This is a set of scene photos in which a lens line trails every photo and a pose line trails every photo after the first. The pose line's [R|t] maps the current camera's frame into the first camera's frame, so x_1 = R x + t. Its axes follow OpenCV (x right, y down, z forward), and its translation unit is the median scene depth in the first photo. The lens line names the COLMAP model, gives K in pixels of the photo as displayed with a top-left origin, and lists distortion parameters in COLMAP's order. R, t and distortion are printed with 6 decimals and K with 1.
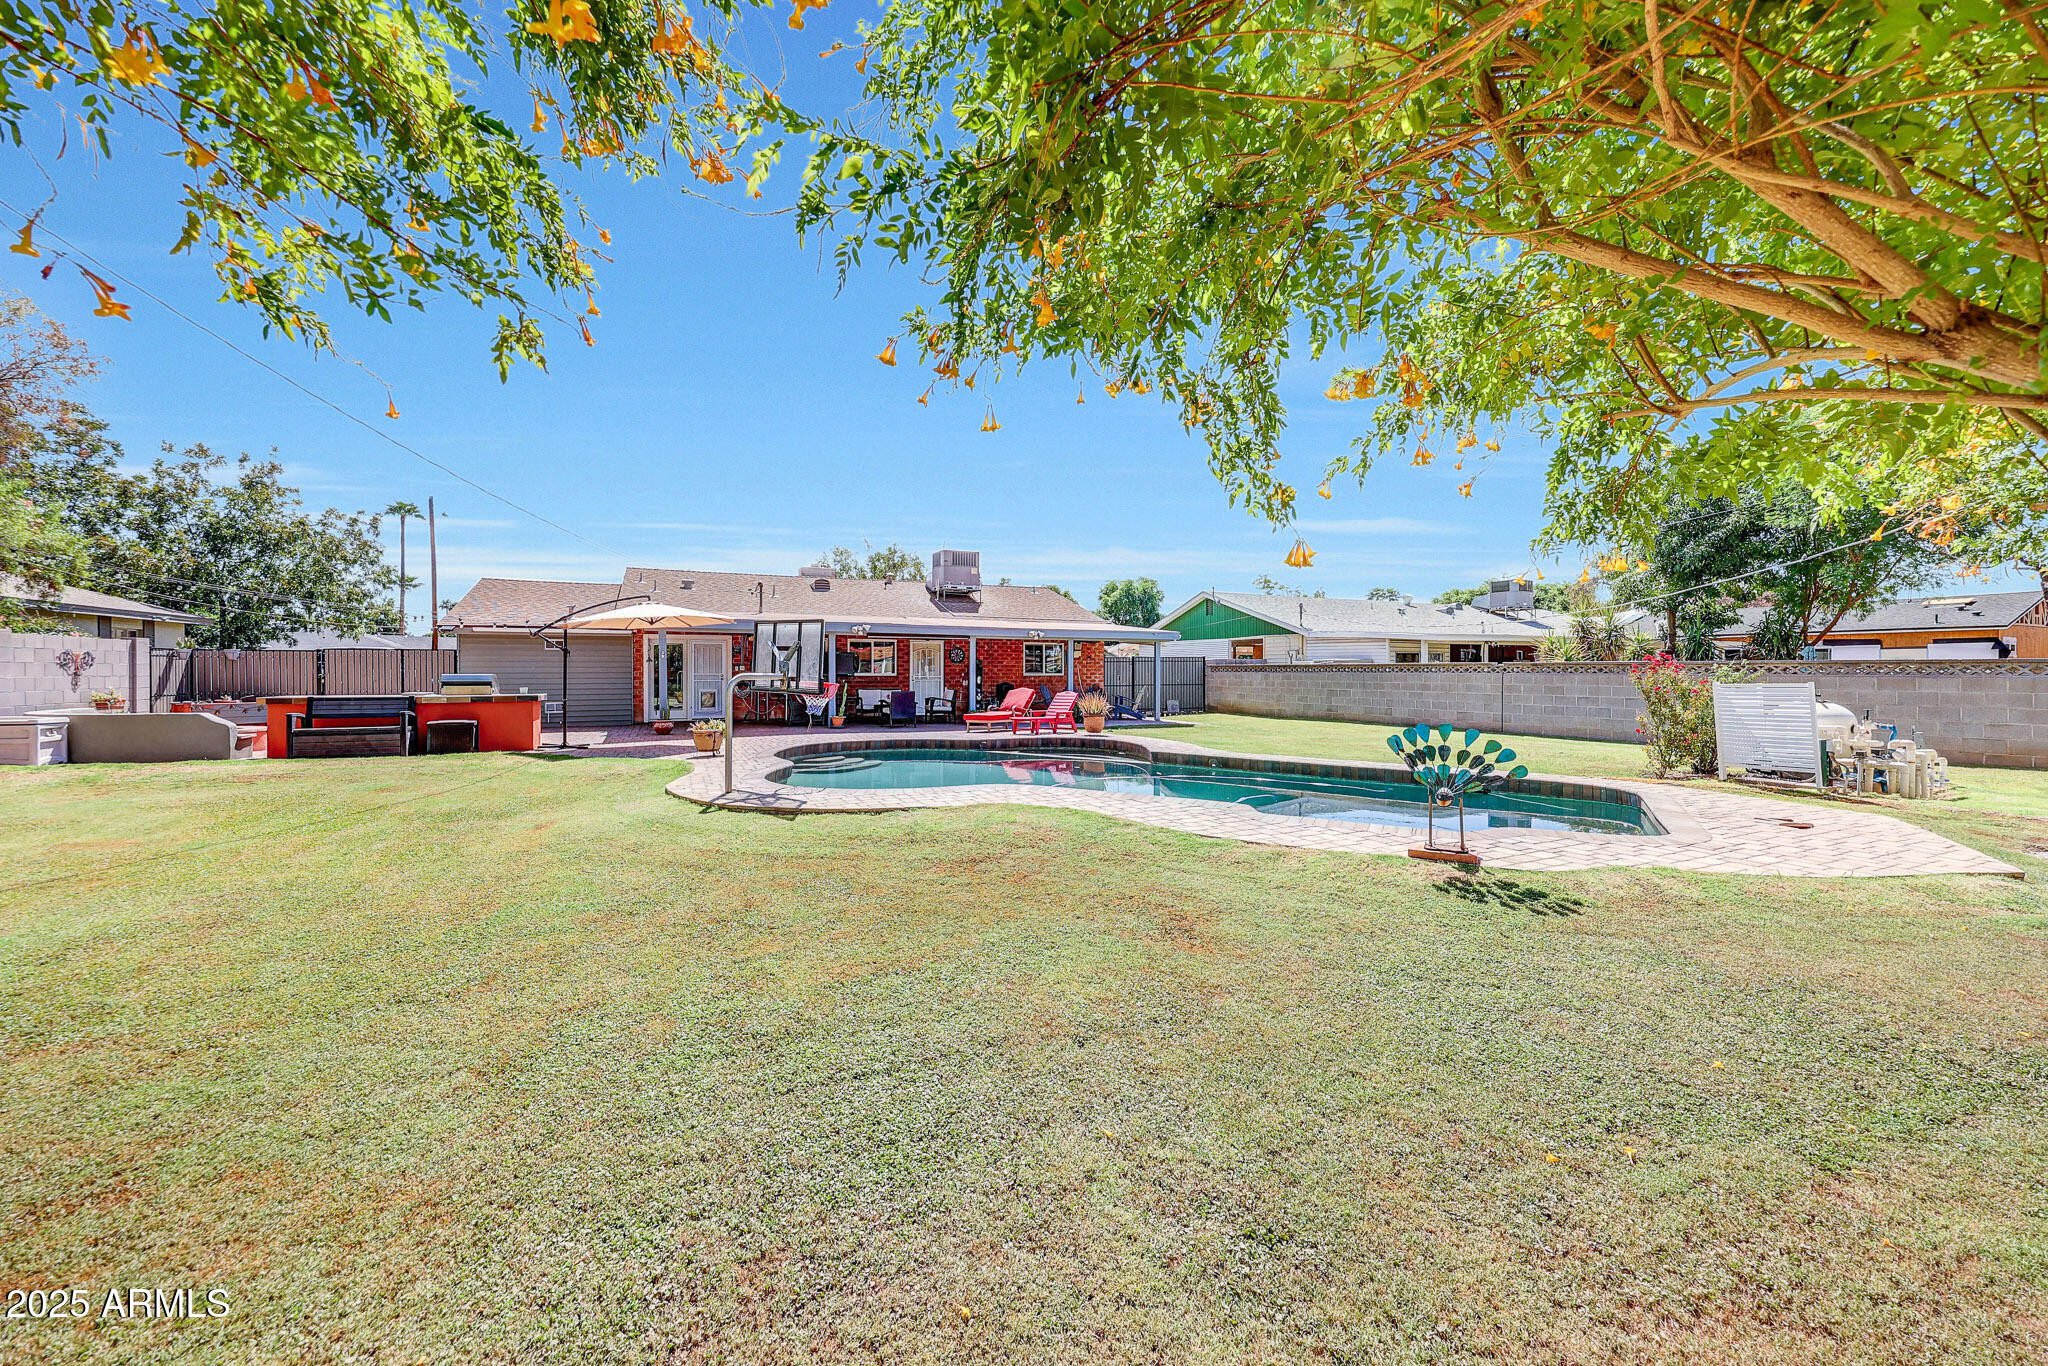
lens RADIAL K [[762.1, 0, 1018.6], [0, 762.1, 682.5], [0, 0, 1]] dist [0.000468, -0.000012]
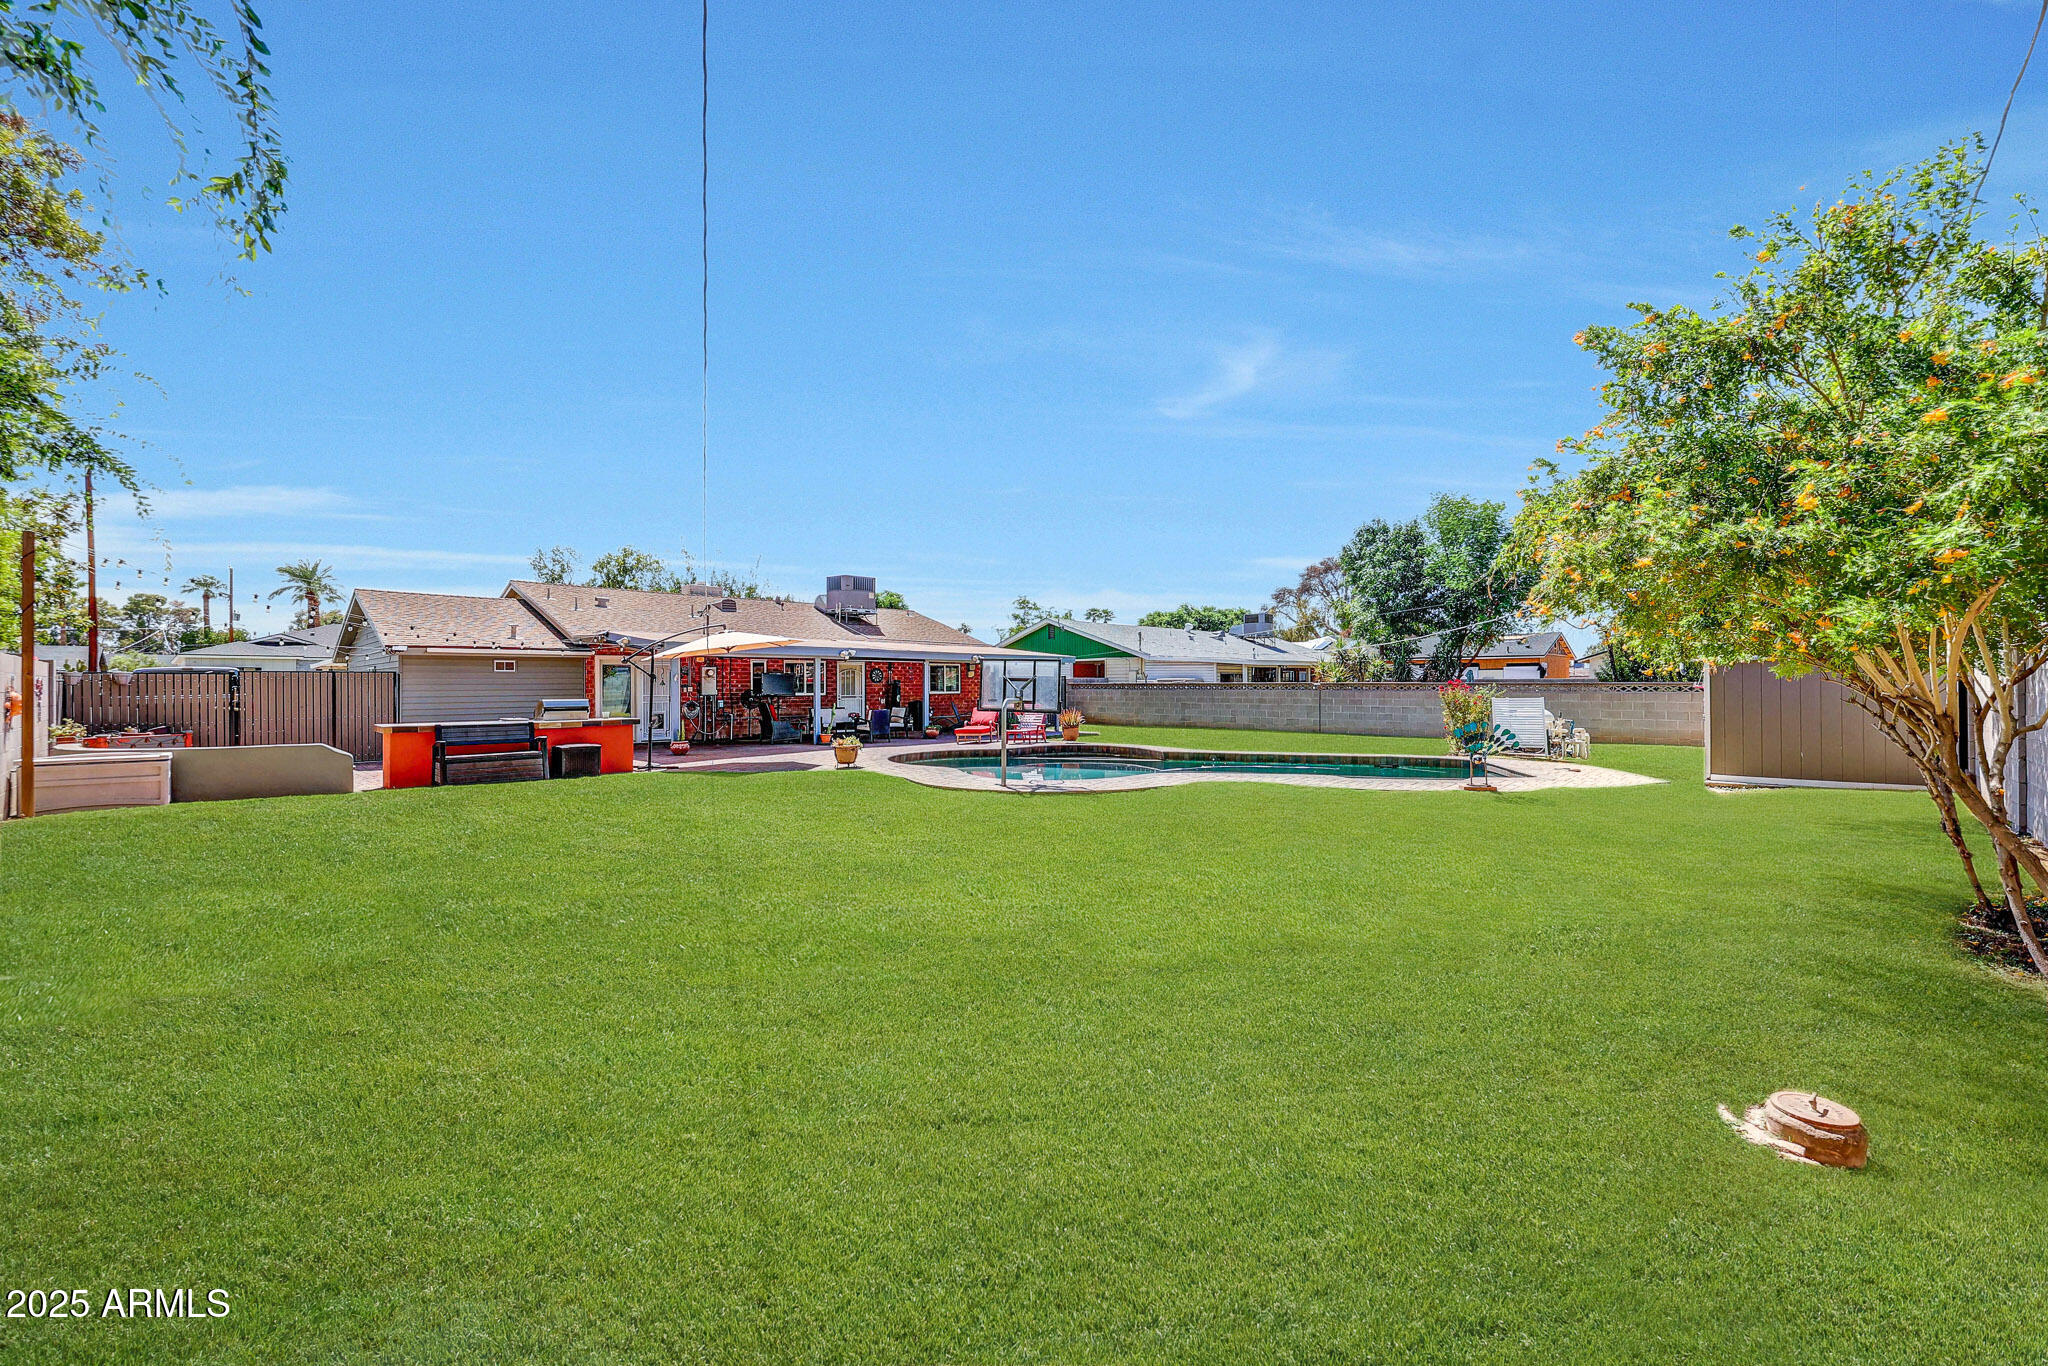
lens RADIAL K [[788.2, 0, 1024.0], [0, 788.2, 683.0], [0, 0, 1]] dist [0.000622, -0.000006]
pose [[0.933638, -0.002575, 0.358209, -0.330464], [0.008842, 0.999835, -0.015860, -0.006793], [-0.358109, 0.017975, 0.933507, -0.129508]]
